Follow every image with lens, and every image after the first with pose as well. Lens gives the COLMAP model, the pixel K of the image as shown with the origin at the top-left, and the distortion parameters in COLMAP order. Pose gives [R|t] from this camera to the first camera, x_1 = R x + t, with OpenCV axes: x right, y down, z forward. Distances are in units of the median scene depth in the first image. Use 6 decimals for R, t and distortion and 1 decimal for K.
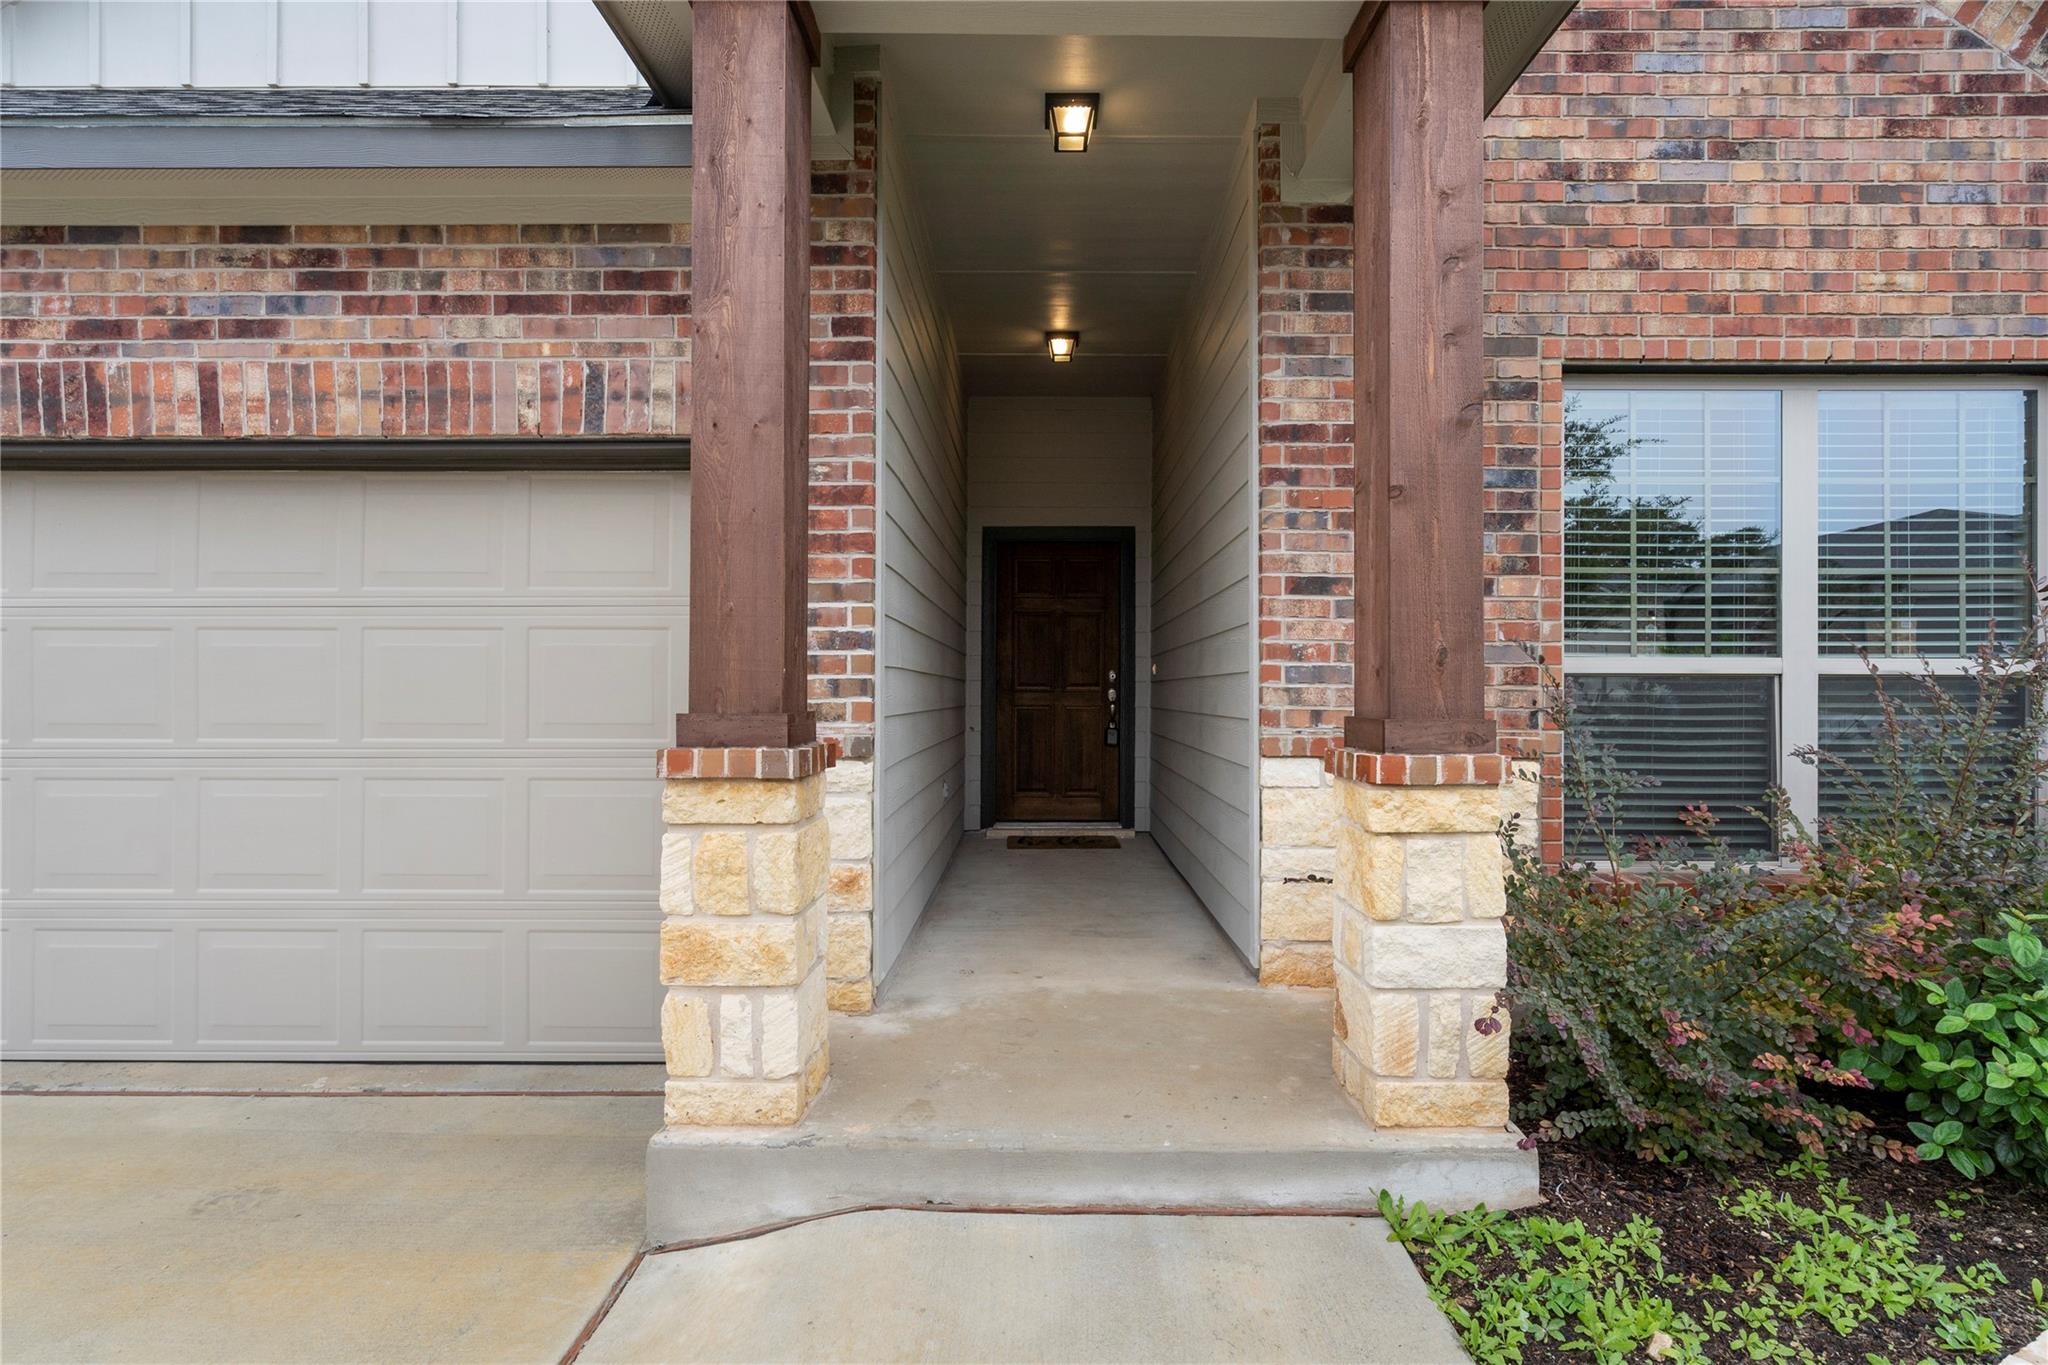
lens RADIAL K [[1003.9, 0, 1029.0], [0, 1003.9, 687.8], [0, 0, 1]] dist [0.001378, 0.001231]
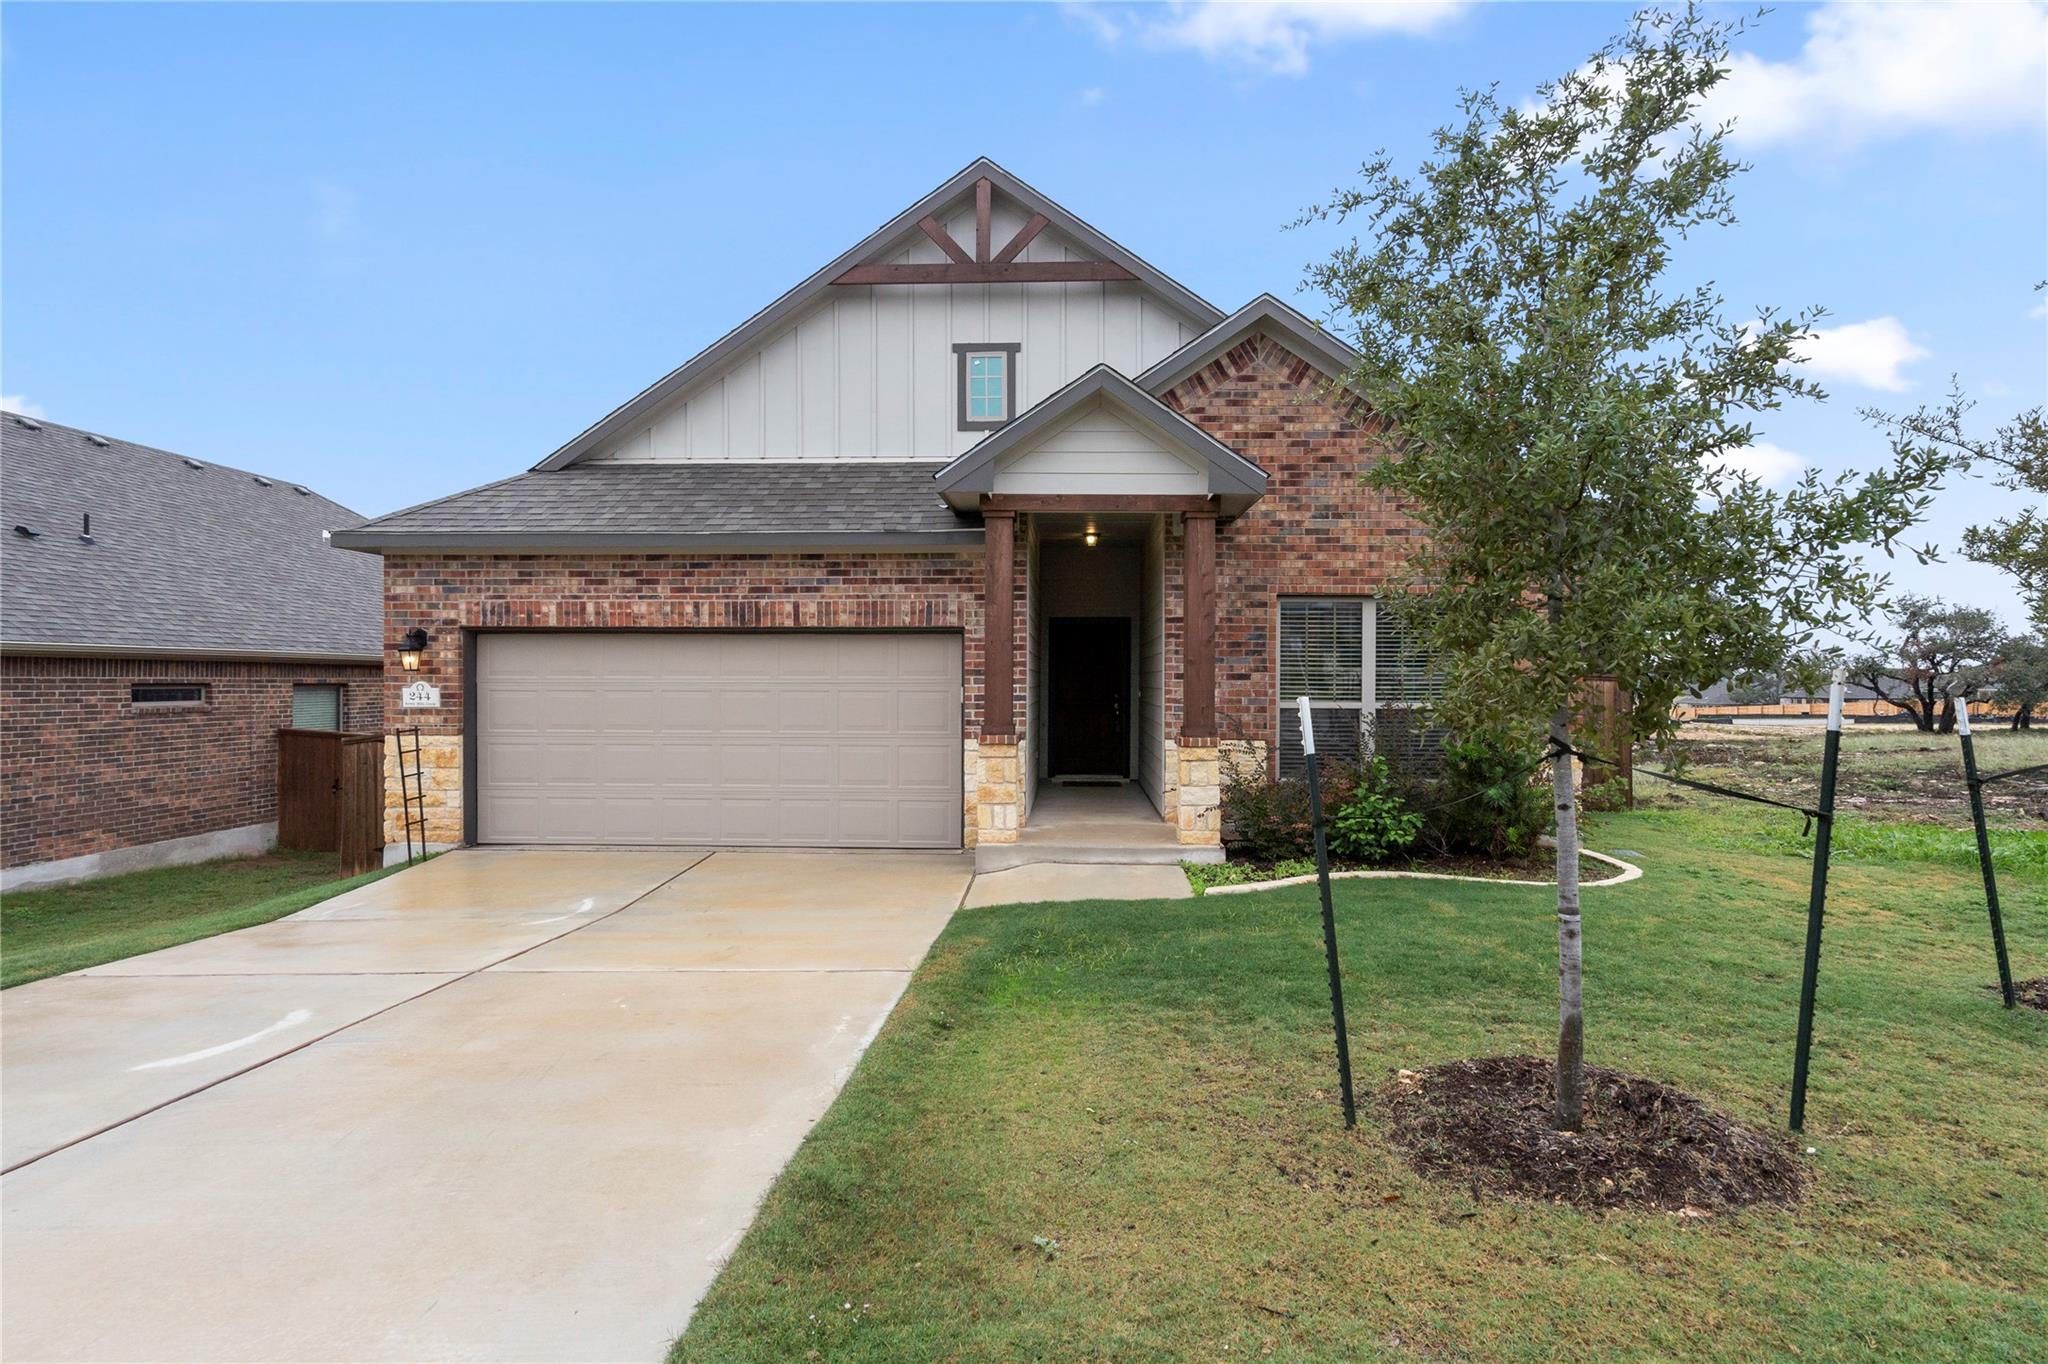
lens RADIAL K [[949.8, 0, 1020.4], [0, 949.8, 685.0], [0, 0, 1]] dist [0.001030, 0.001972]
pose [[0.999198, 0.001435, -0.040024, -0.061855], [-0.001123, 0.999969, 0.007798, -0.103915], [0.040034, -0.007747, 0.999168, -1.701716]]
